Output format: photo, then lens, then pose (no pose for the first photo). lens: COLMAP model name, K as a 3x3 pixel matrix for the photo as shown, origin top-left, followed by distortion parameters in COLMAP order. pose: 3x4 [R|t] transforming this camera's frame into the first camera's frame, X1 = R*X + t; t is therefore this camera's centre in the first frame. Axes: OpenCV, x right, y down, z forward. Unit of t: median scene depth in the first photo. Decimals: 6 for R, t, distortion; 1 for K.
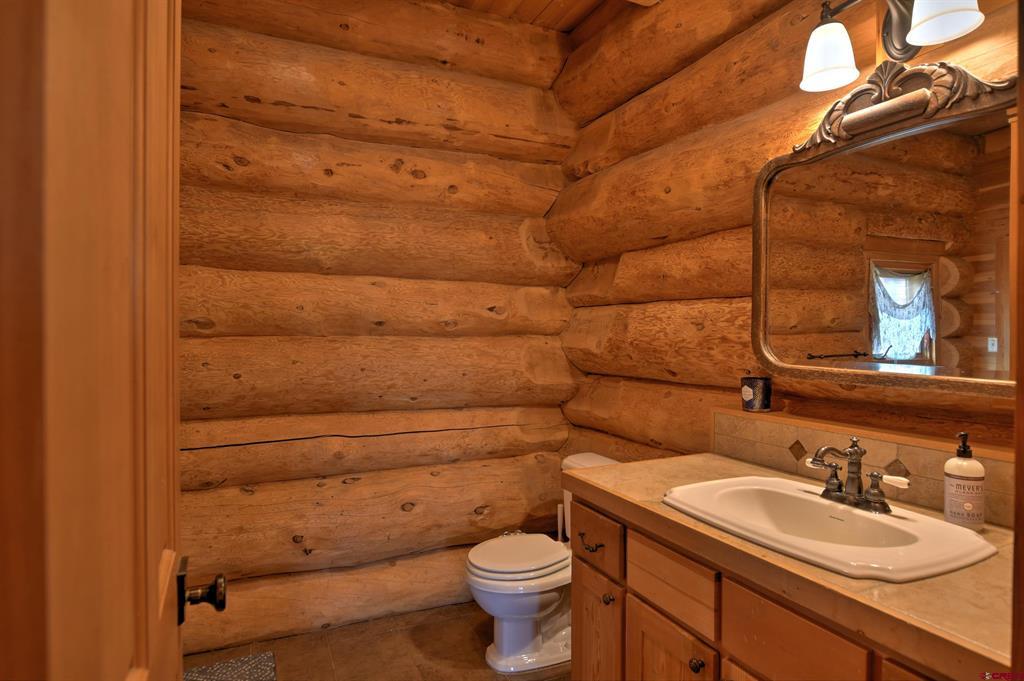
lens RADIAL K [[556.9, 0, 511.5], [0, 556.9, 339.8], [0, 0, 1]] dist [0.000056, 0.000010]
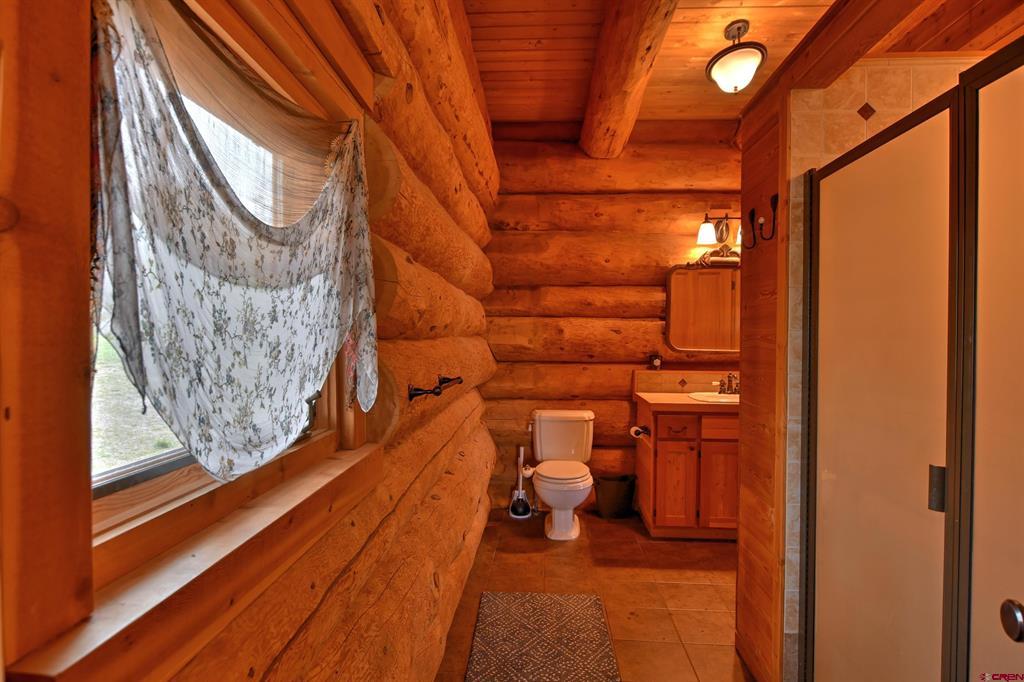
lens RADIAL K [[556.9, 0, 514.1], [0, 556.9, 342.2], [0, 0, 1]] dist [0.000056, 0.000010]
pose [[0.474954, -0.012565, 0.879921, -1.456235], [0.002182, 0.999912, 0.013101, -0.012880], [-0.880008, -0.004302, 0.474939, 0.344022]]
